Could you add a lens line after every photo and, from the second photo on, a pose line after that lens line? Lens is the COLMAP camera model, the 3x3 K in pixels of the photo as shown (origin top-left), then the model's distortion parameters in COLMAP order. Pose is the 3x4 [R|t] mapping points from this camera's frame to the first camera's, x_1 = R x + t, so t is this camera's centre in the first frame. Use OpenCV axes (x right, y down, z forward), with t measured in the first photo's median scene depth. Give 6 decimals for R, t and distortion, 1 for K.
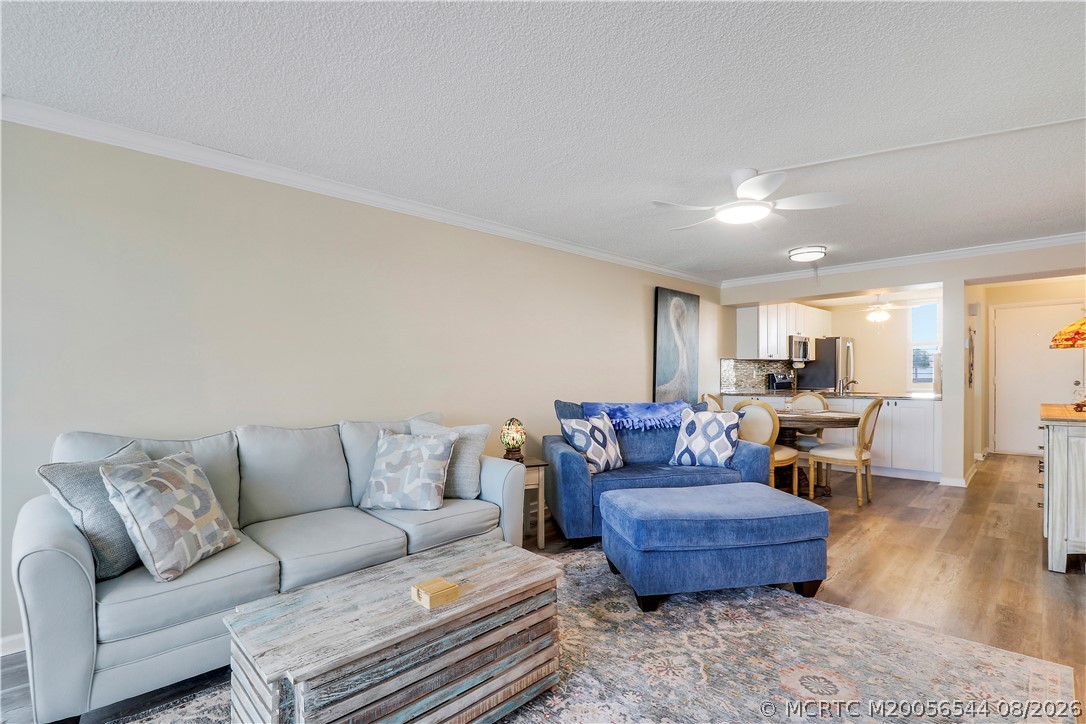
lens RADIAL K [[513.3, 0, 550.2], [0, 513.3, 362.2], [0, 0, 1]] dist [-0.004881, -0.000637]
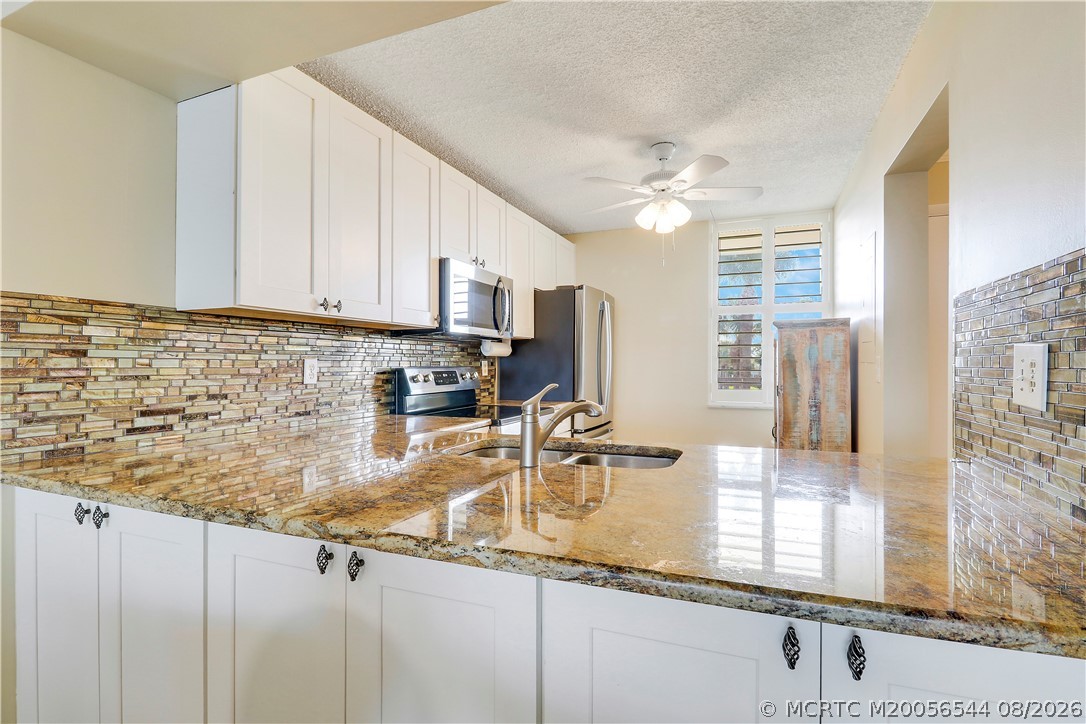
lens RADIAL K [[513.3, 0, 550.2], [0, 513.3, 362.2], [0, 0, 1]] dist [-0.004881, -0.000637]
pose [[0.926481, -0.000317, 0.376341, 0.369131], [-0.004391, 0.999922, 0.011653, 0.011496], [-0.376315, -0.012448, 0.926408, 0.595020]]
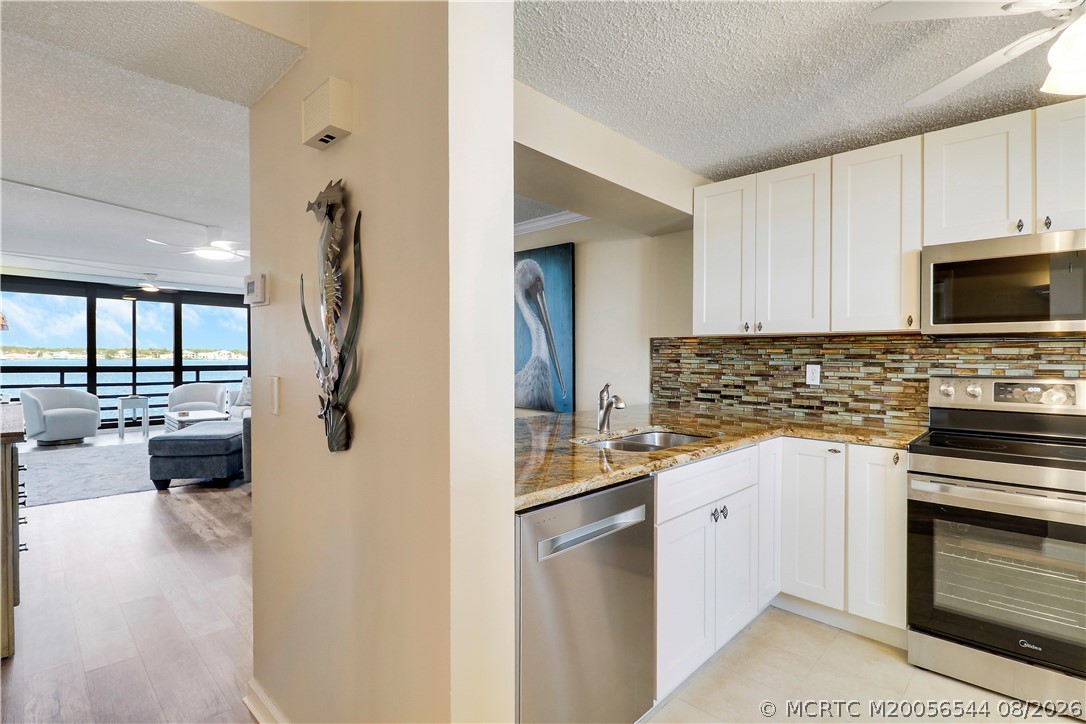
lens RADIAL K [[517.3, 0, 541.9], [0, 517.3, 355.1], [0, 0, 1]] dist [-0.001427, -0.013411]
pose [[0.023678, -0.006629, -0.999698, 0.643109], [0.003985, 0.999971, -0.006537, 0.009032], [0.999712, -0.003829, 0.023704, 0.687619]]
